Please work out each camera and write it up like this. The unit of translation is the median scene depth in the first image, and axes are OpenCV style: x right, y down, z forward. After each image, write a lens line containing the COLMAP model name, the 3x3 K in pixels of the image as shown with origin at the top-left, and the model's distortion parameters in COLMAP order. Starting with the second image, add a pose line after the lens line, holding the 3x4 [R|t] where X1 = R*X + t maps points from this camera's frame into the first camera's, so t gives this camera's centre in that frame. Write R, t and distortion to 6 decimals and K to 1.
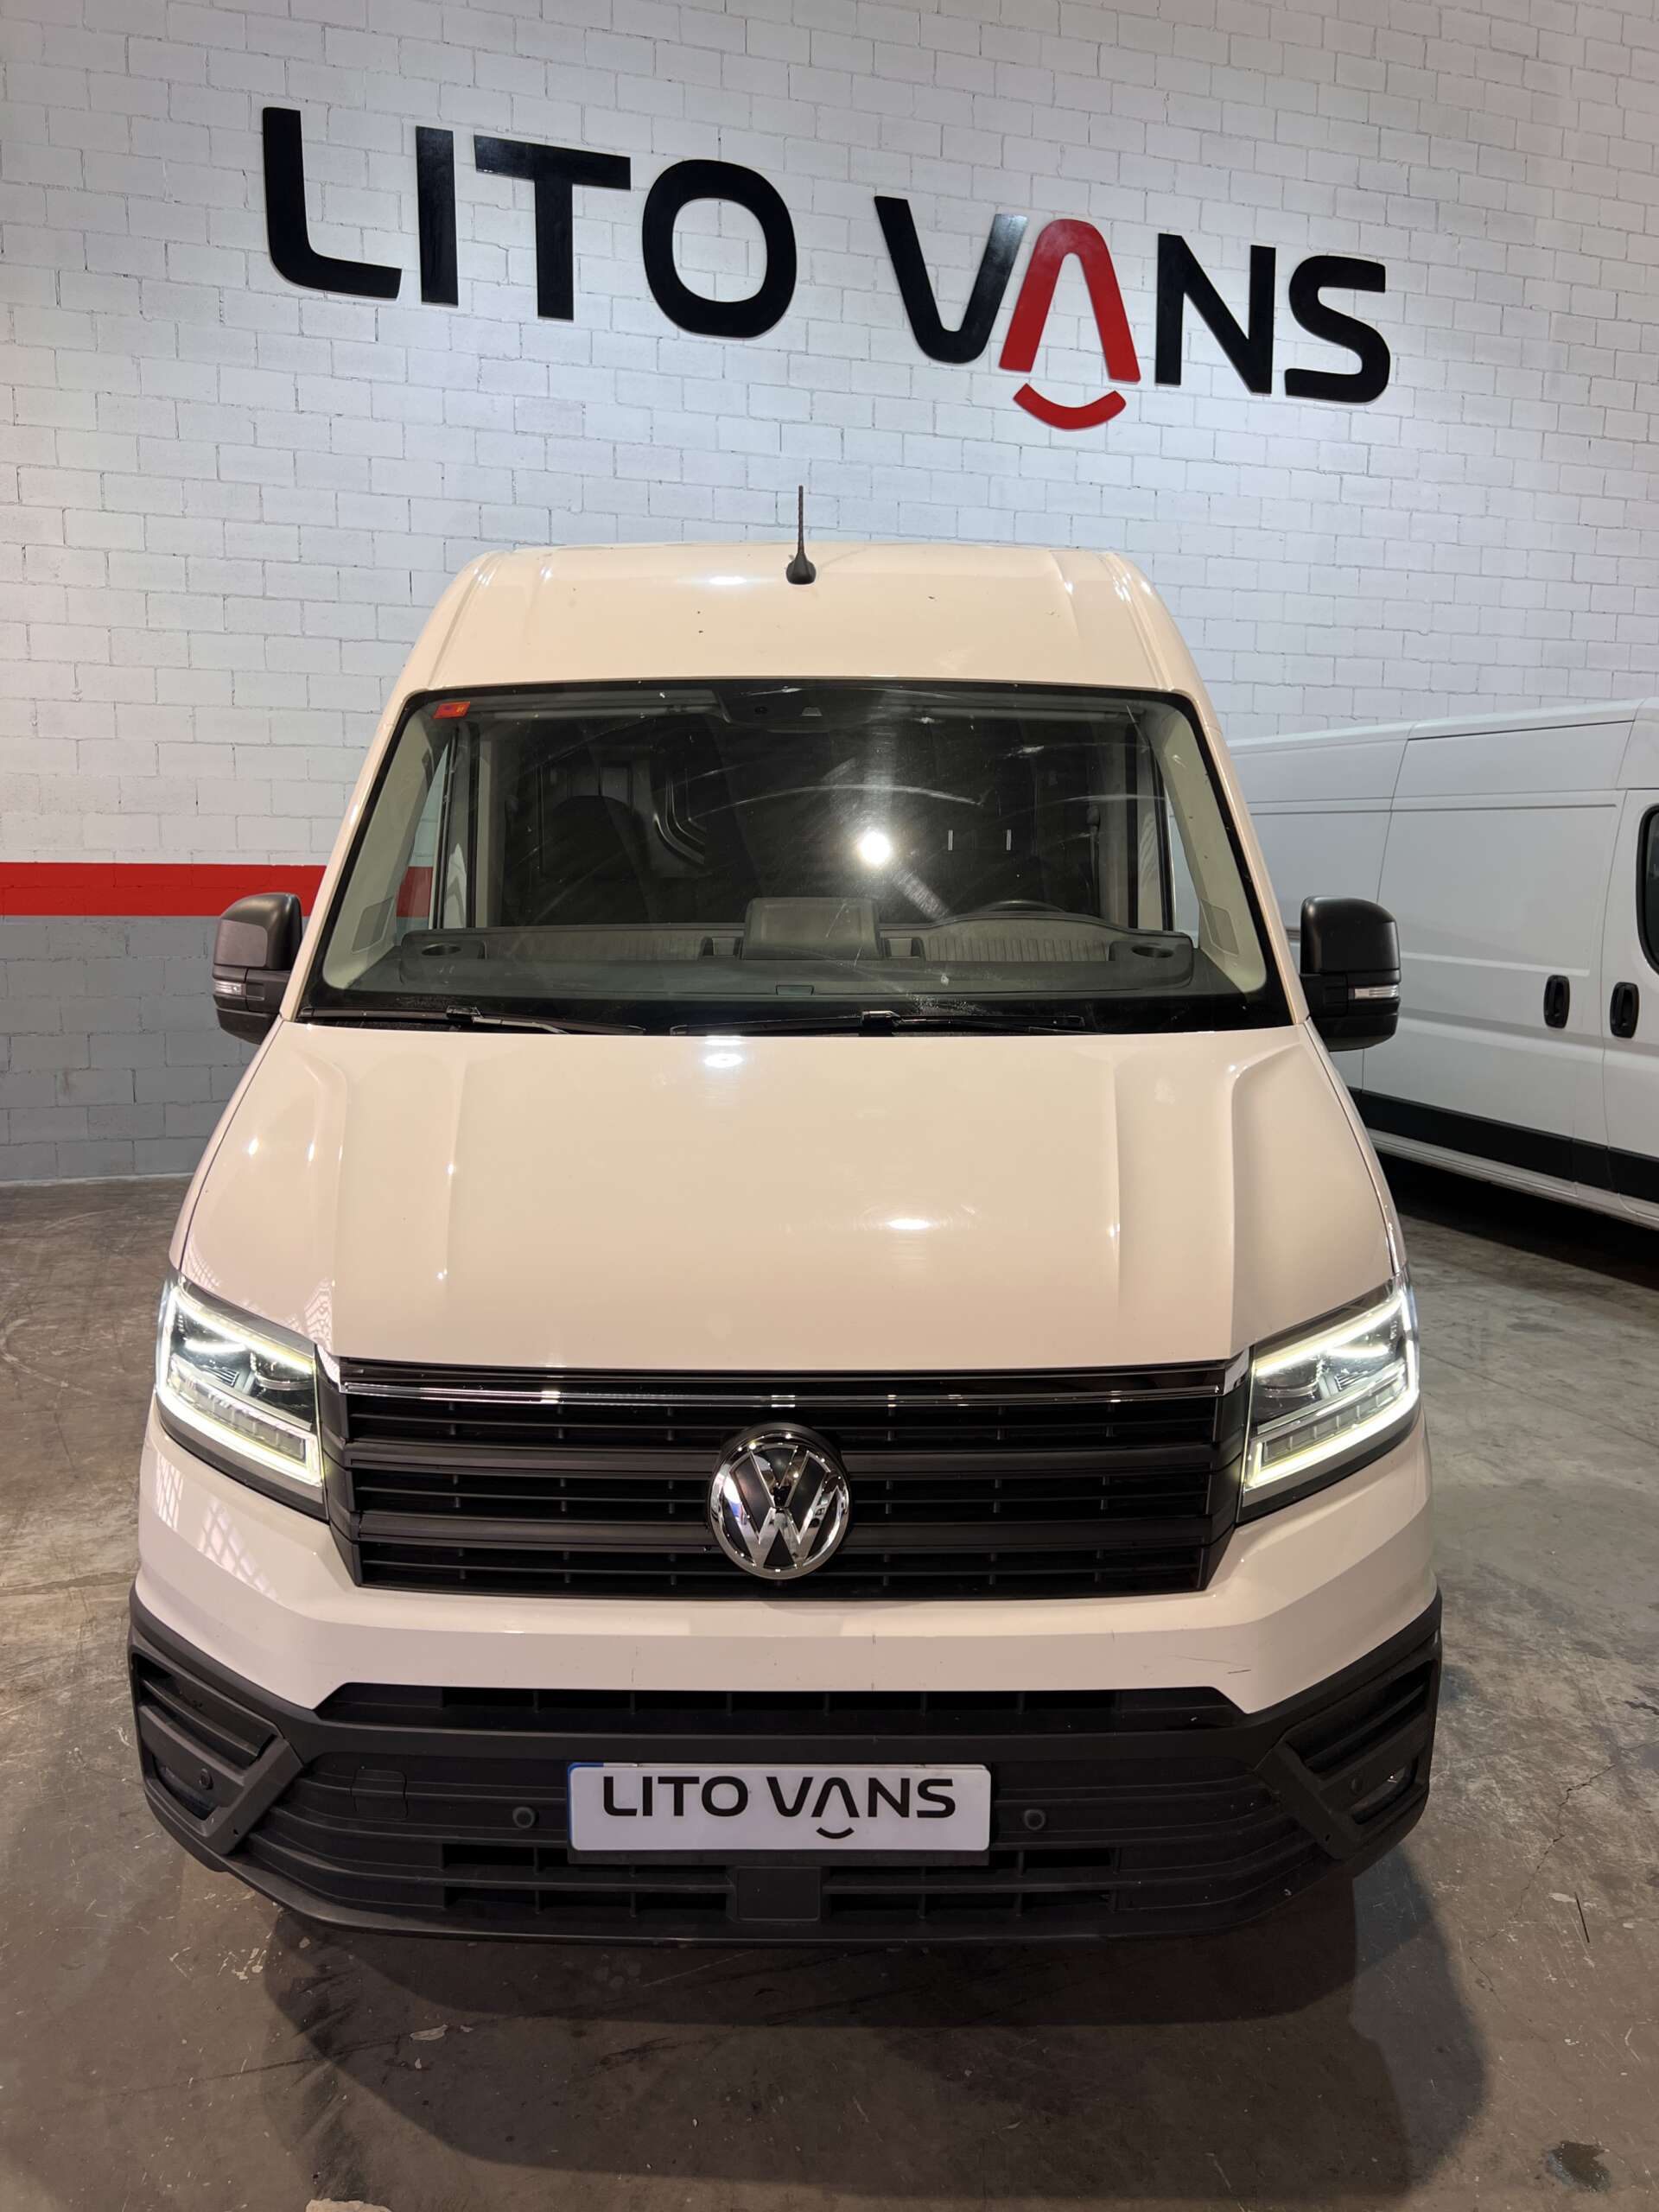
lens RADIAL K [[1666.1, 0, 811.7], [0, 1666.1, 1099.1], [0, 0, 1]] dist [0.041020, -0.044956]
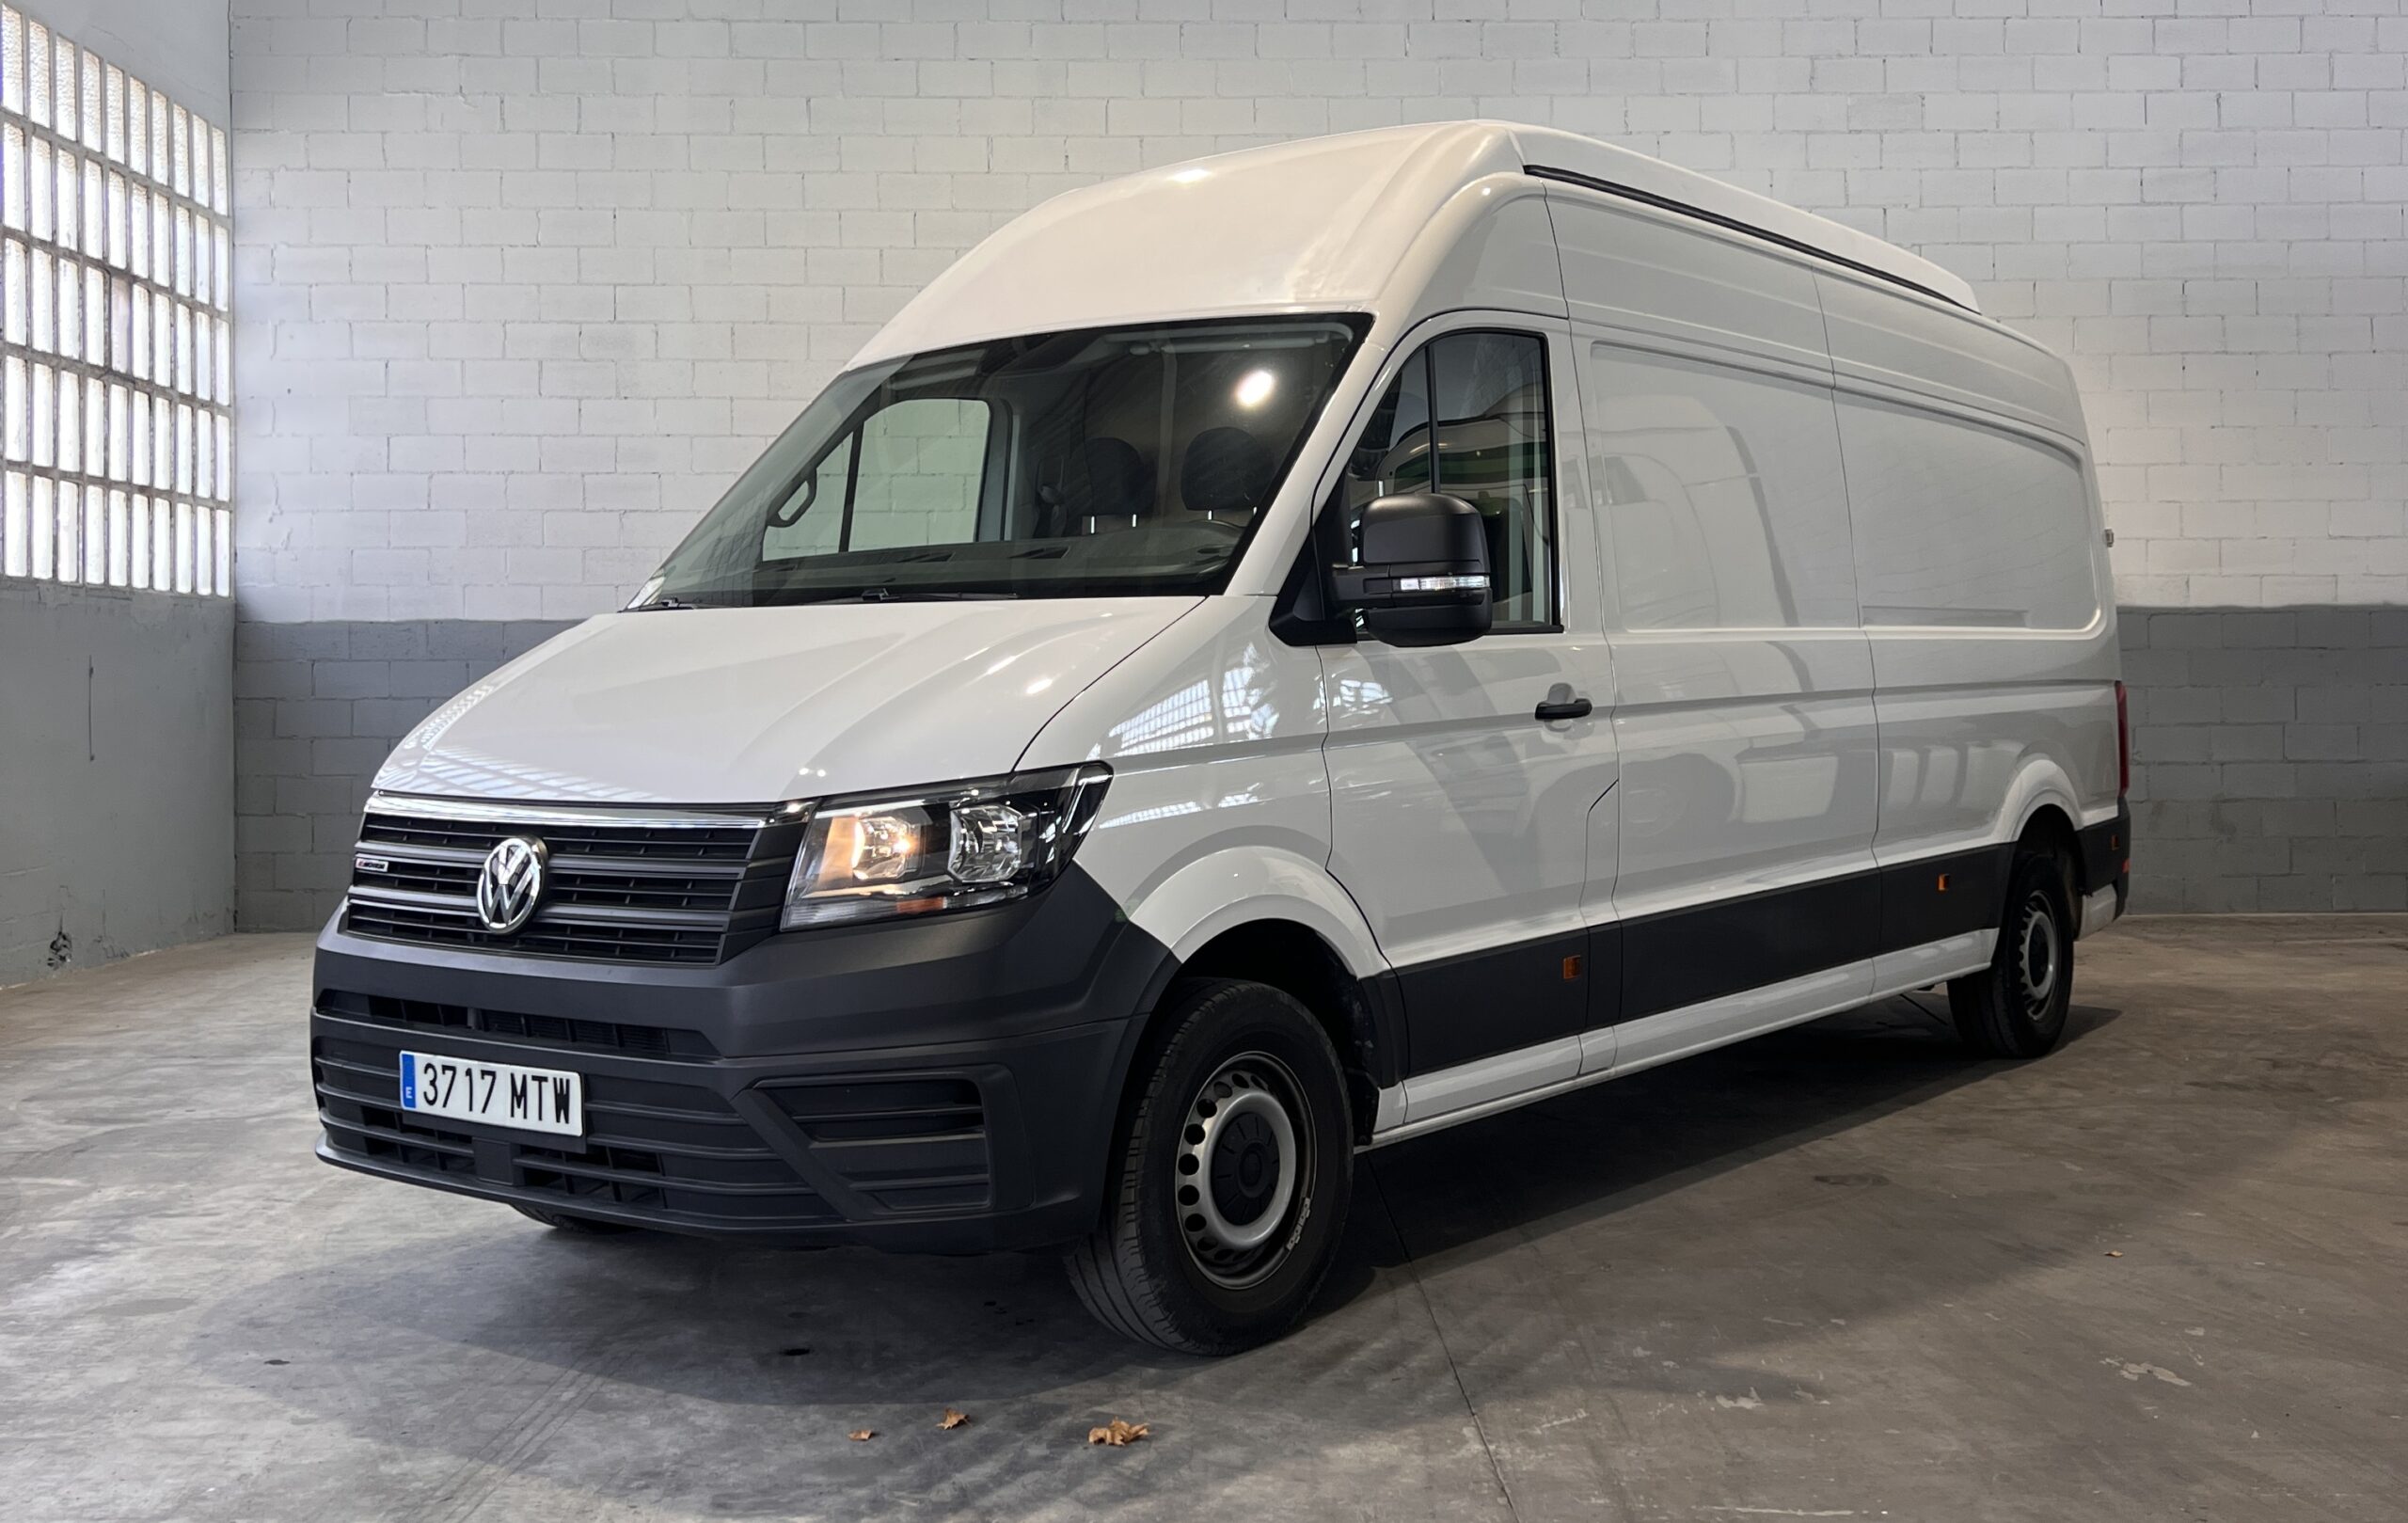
lens RADIAL K [[2408.4, 0, 1191.0], [0, 2408.4, 671.7], [0, 0, 1]] dist [0.035261, 0.000000]
pose [[0.798342, -0.013009, -0.602064, 0.386596], [-0.069649, 0.991063, -0.113768, 0.057501], [0.598164, 0.132759, 0.790301, -0.075181]]
